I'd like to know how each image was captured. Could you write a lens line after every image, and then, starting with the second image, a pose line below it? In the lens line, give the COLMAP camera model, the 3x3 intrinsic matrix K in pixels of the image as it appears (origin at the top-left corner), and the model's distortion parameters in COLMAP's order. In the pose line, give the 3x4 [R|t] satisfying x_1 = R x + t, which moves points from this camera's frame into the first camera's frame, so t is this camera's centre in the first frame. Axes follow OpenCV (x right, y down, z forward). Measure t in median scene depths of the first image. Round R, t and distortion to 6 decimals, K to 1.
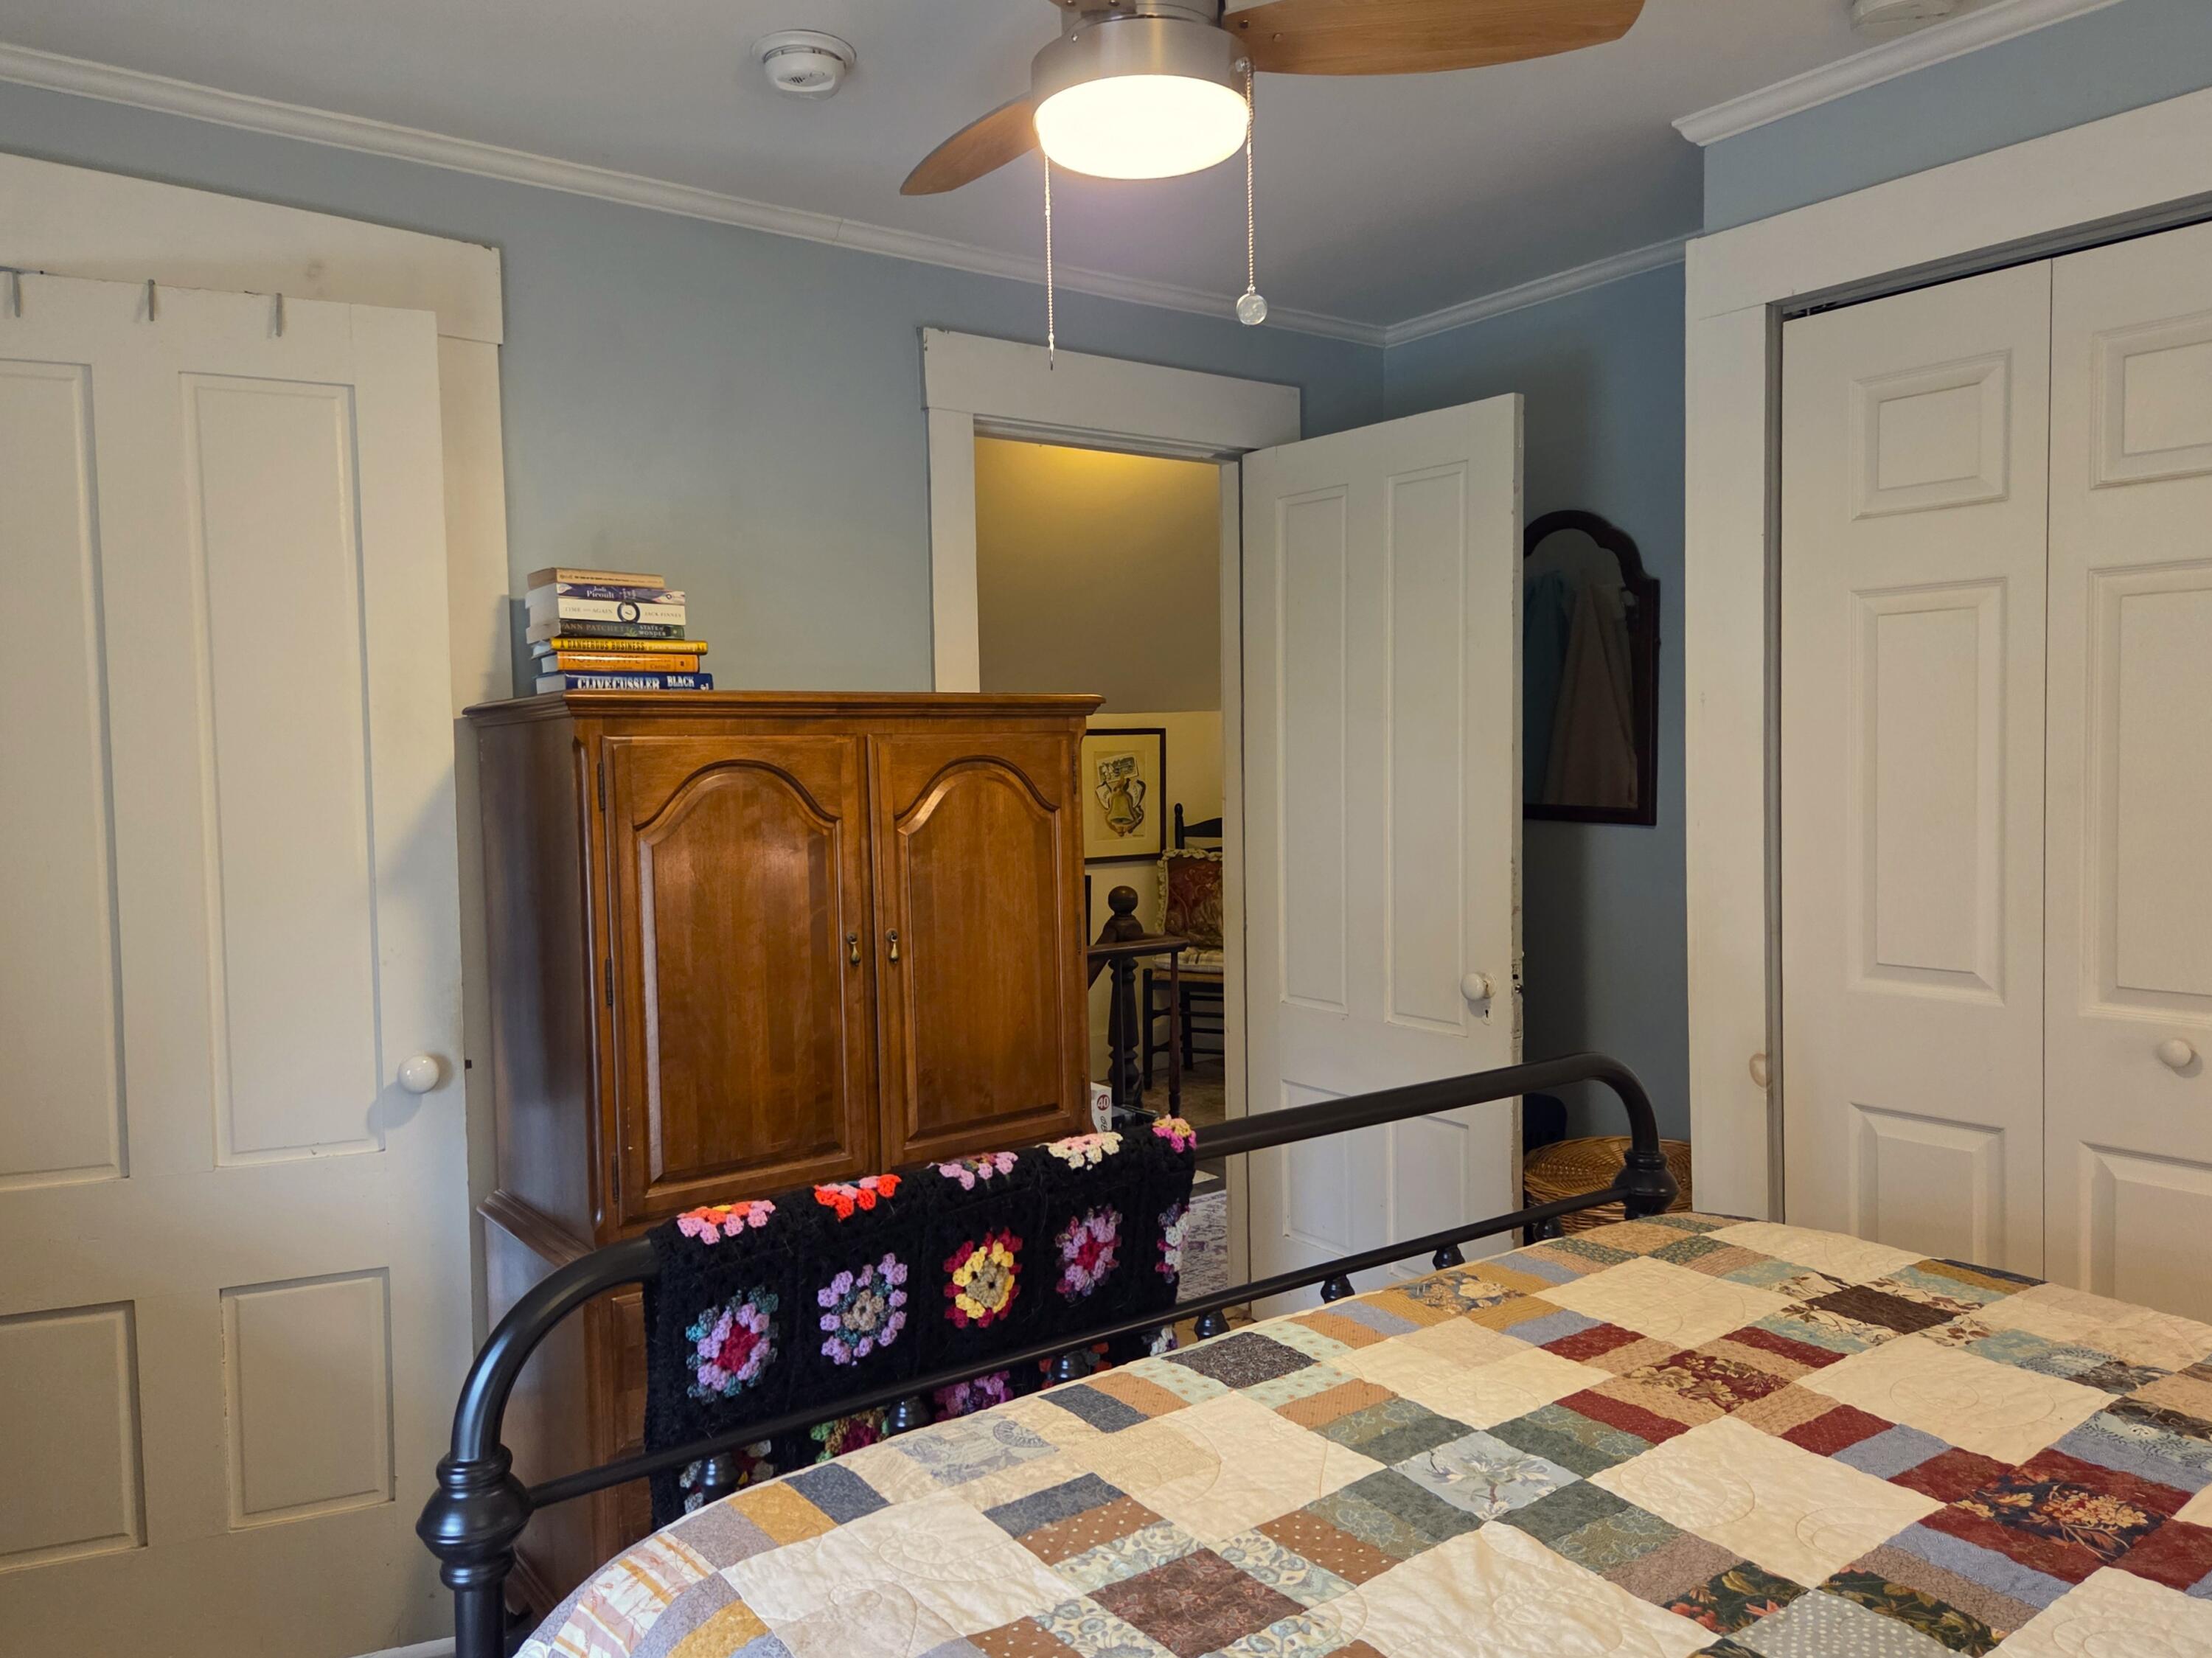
lens RADIAL K [[1515.2, 0, 1089.7], [0, 1515.2, 821.2], [0, 0, 1]] dist [0.051342, -0.001635]
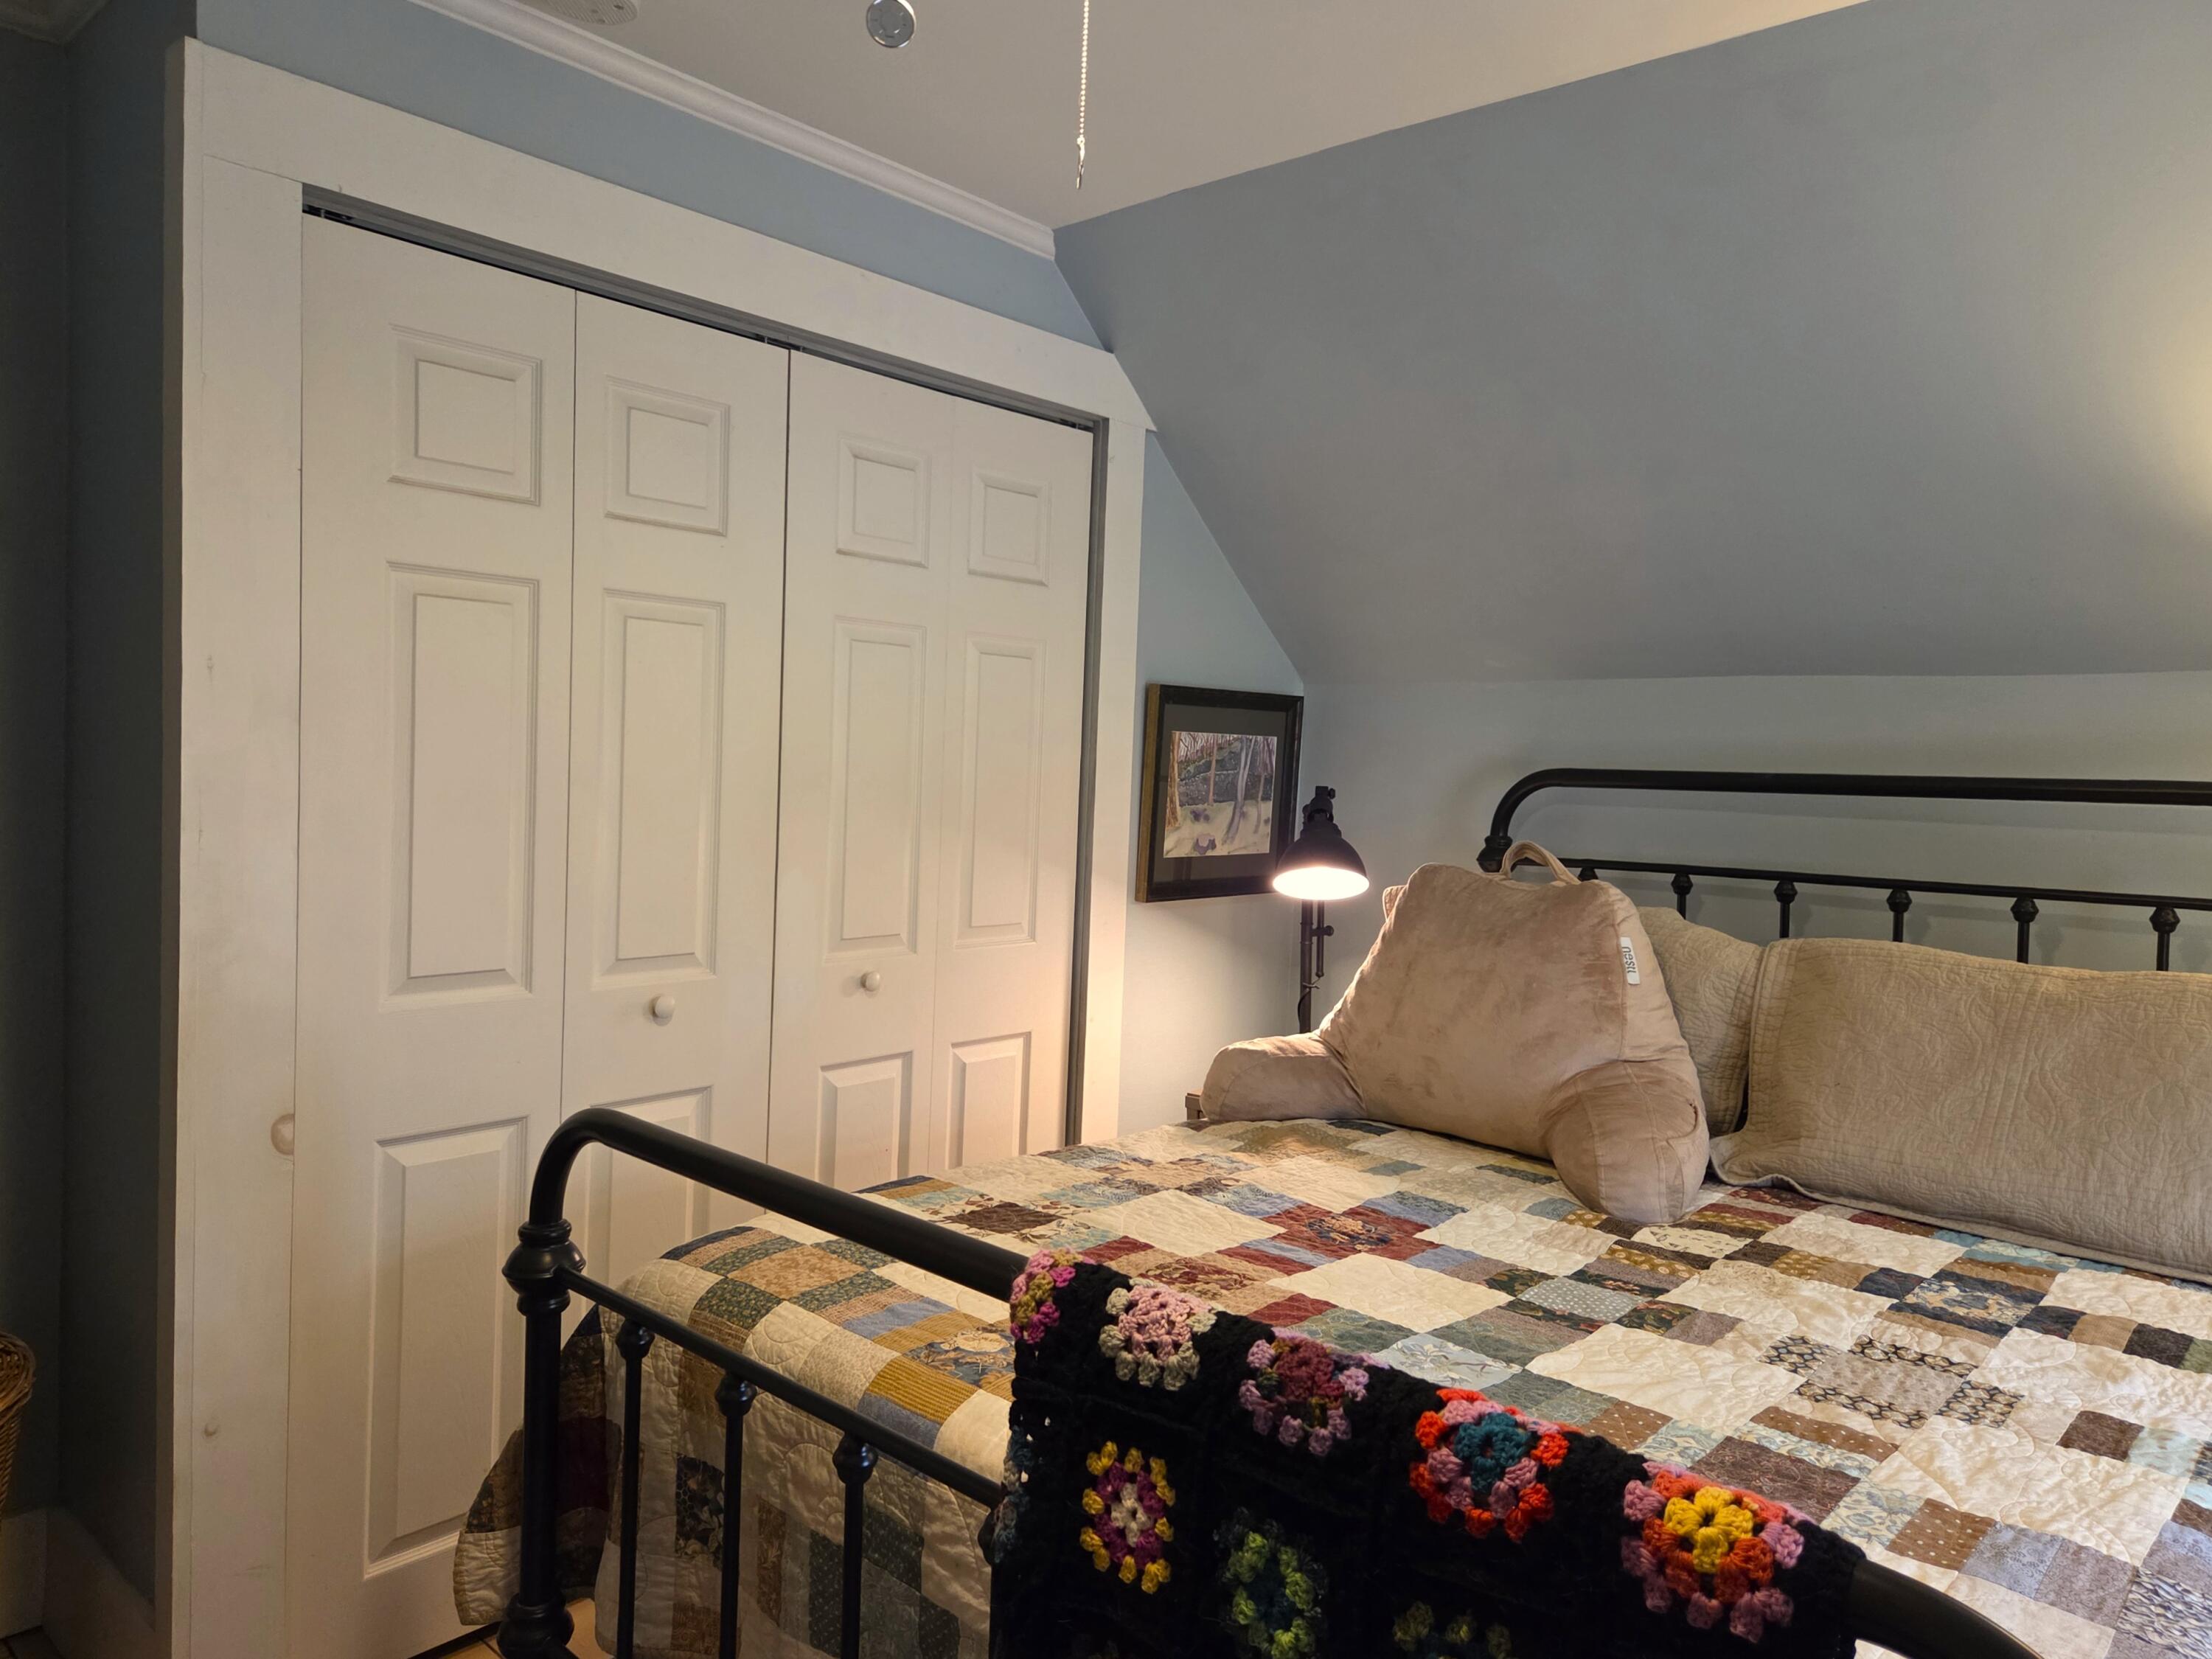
lens RADIAL K [[1515.3, 0, 1089.7], [0, 1515.3, 821.7], [0, 0, 1]] dist [0.051342, -0.001635]
pose [[-0.137972, -0.021517, 0.990202, -0.384834], [0.022852, 0.999429, 0.024901, -0.011154], [-0.990172, 0.026063, -0.137402, 0.636960]]
